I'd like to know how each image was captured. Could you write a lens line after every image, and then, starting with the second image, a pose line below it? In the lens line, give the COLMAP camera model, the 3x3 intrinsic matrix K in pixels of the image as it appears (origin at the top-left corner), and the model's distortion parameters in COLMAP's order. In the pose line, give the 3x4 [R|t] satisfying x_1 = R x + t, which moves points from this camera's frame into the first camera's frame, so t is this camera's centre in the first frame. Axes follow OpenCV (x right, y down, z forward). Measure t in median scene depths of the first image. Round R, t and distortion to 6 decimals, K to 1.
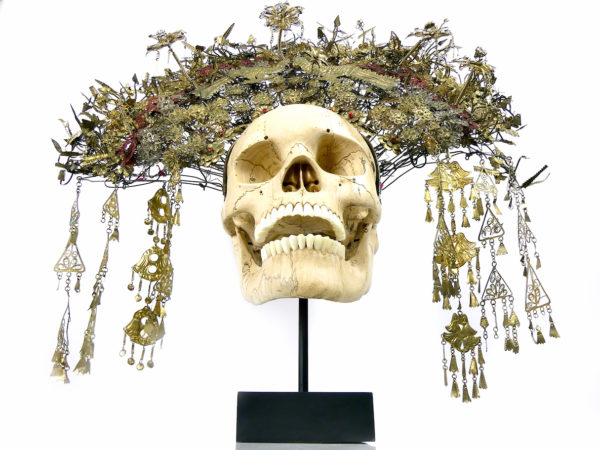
lens RADIAL K [[505.0, 0, 298.5], [0, 505.0, 243.8], [0, 0, 1]] dist [-0.003294, -0.001981]
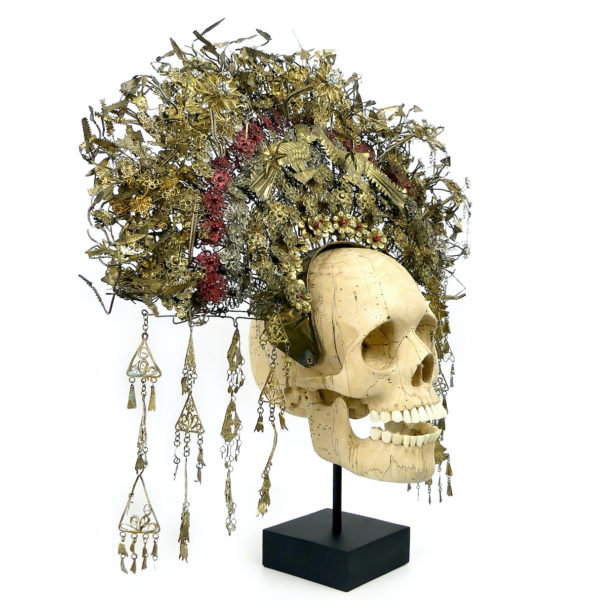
lens RADIAL K [[924.5, 0, 300.0], [0, 924.5, 300.0], [0, 0, 1]] dist [-0.010116, -0.022634]
pose [[0.641370, -0.022654, 0.766897, -1.412899], [-0.270700, 0.928599, 0.253822, -0.590343], [-0.717890, -0.370392, 0.589443, 0.038340]]
